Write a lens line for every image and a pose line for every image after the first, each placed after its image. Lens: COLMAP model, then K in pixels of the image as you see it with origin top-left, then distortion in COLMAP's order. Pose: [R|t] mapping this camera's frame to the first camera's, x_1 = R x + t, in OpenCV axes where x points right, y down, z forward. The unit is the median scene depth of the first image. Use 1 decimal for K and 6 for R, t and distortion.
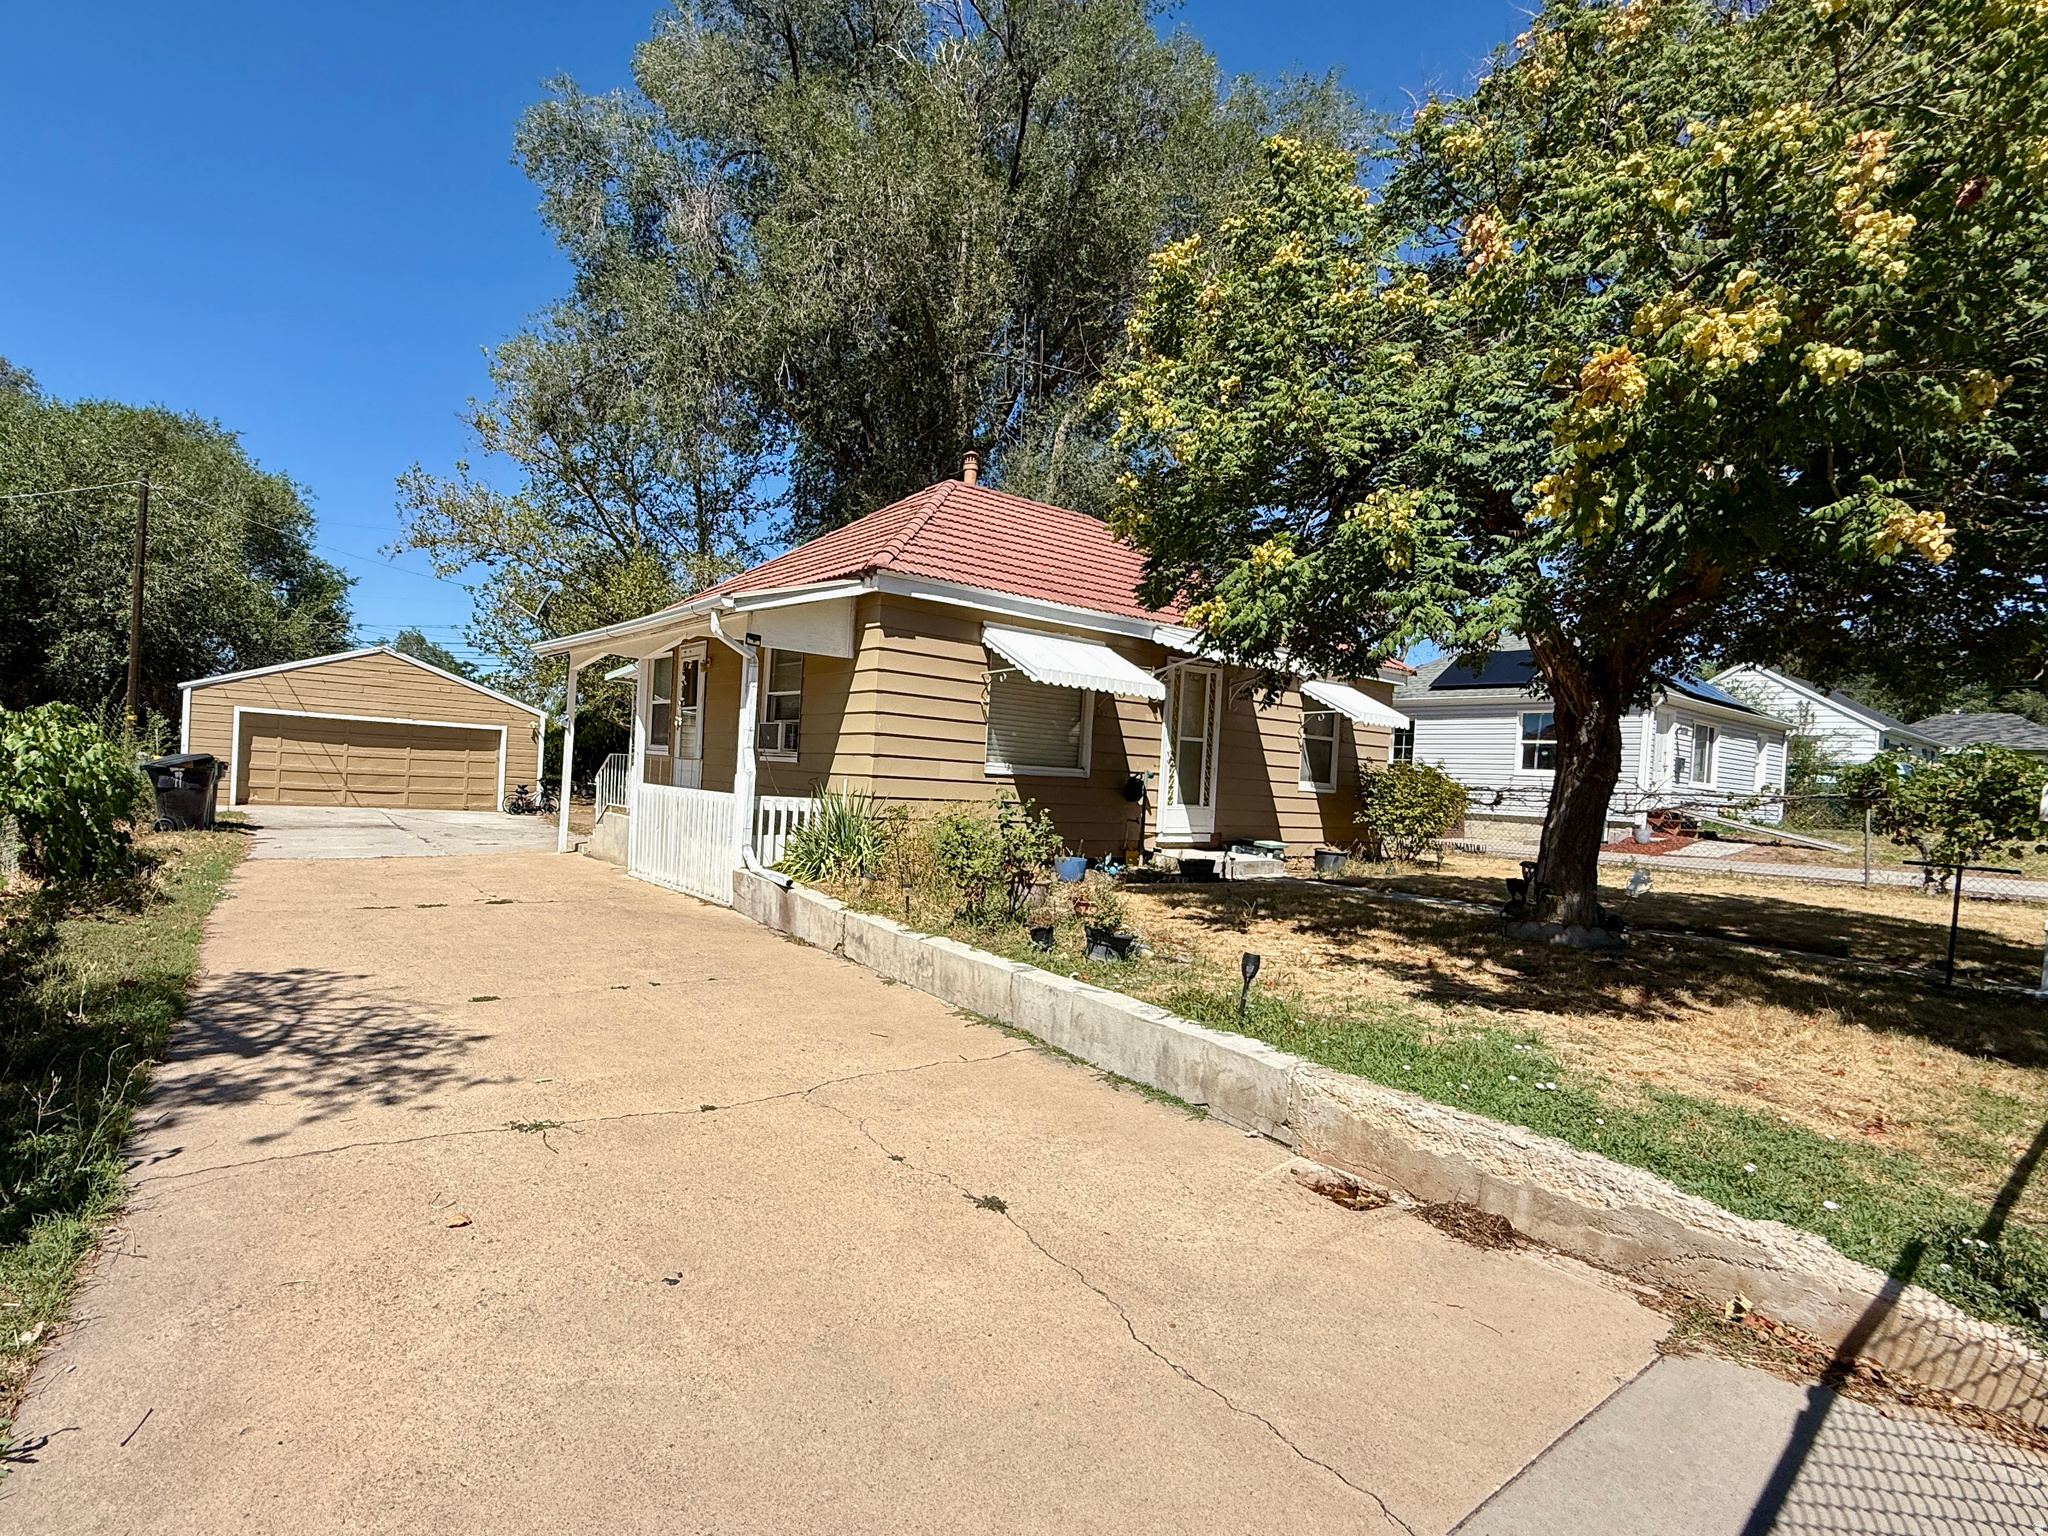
lens RADIAL K [[816.6, 0, 1024.0], [0, 816.6, 768.0], [0, 0, 1]] dist [-0.000056, 0.000005]
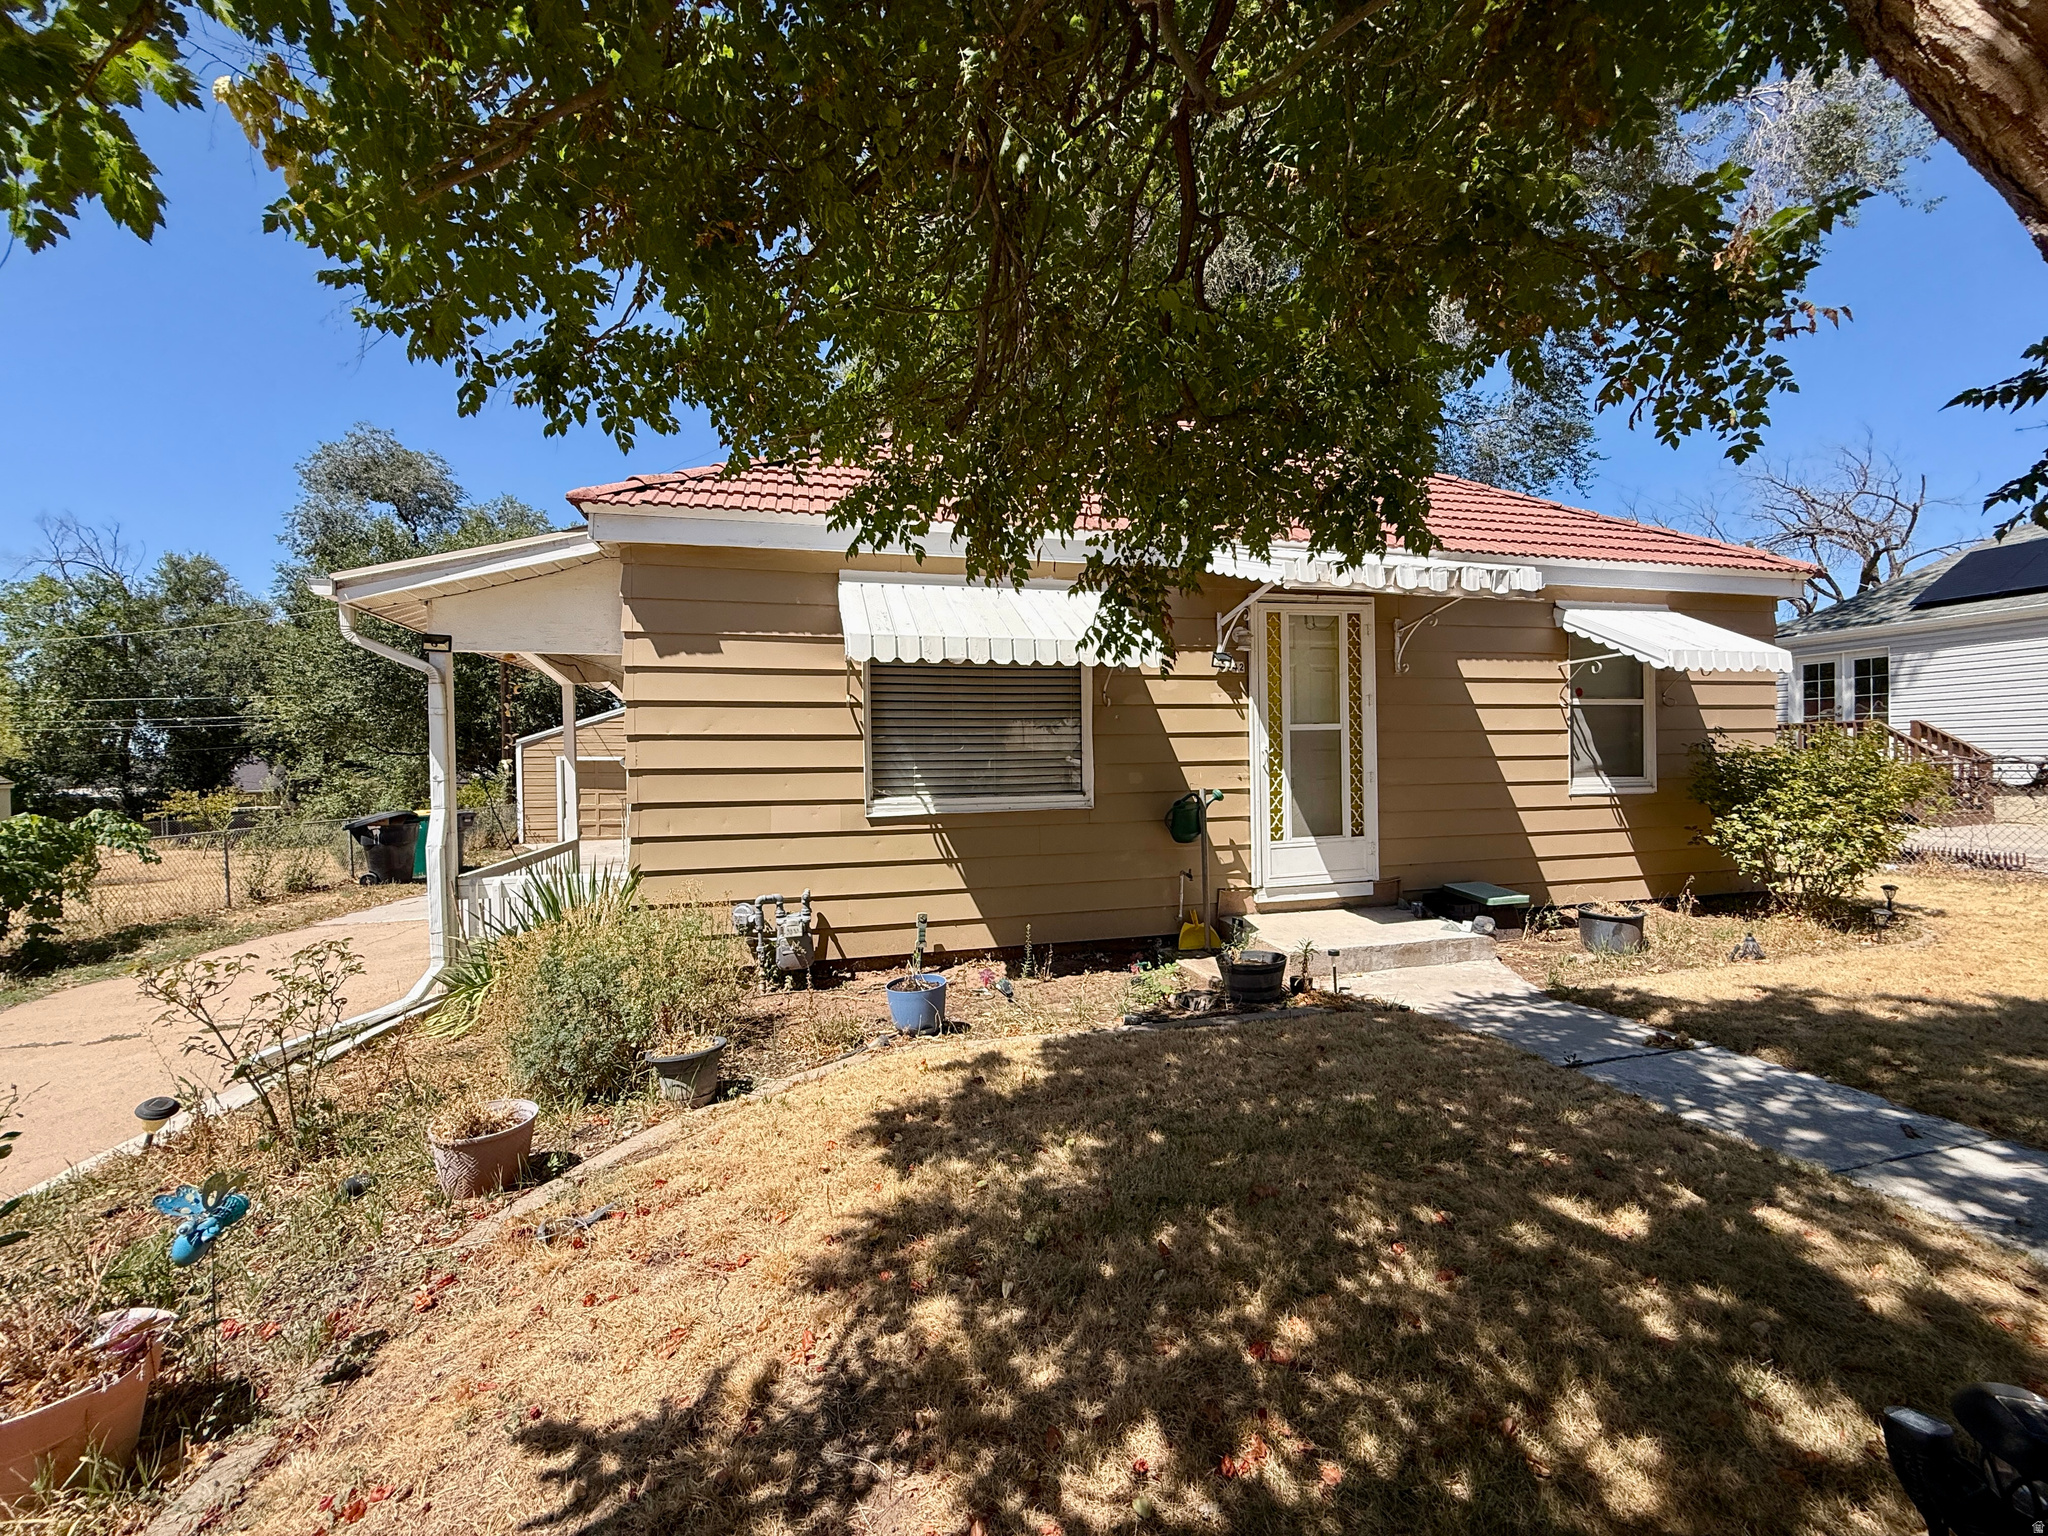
lens RADIAL K [[840.5, 0, 1024.0], [0, 840.5, 768.0], [0, 0, 1]] dist [-0.000024, 0.000096]
pose [[0.931504, -0.064430, -0.357980, 0.219248], [0.064462, 0.997850, -0.011858, -0.011576], [0.357974, -0.012030, 0.933654, 0.339899]]
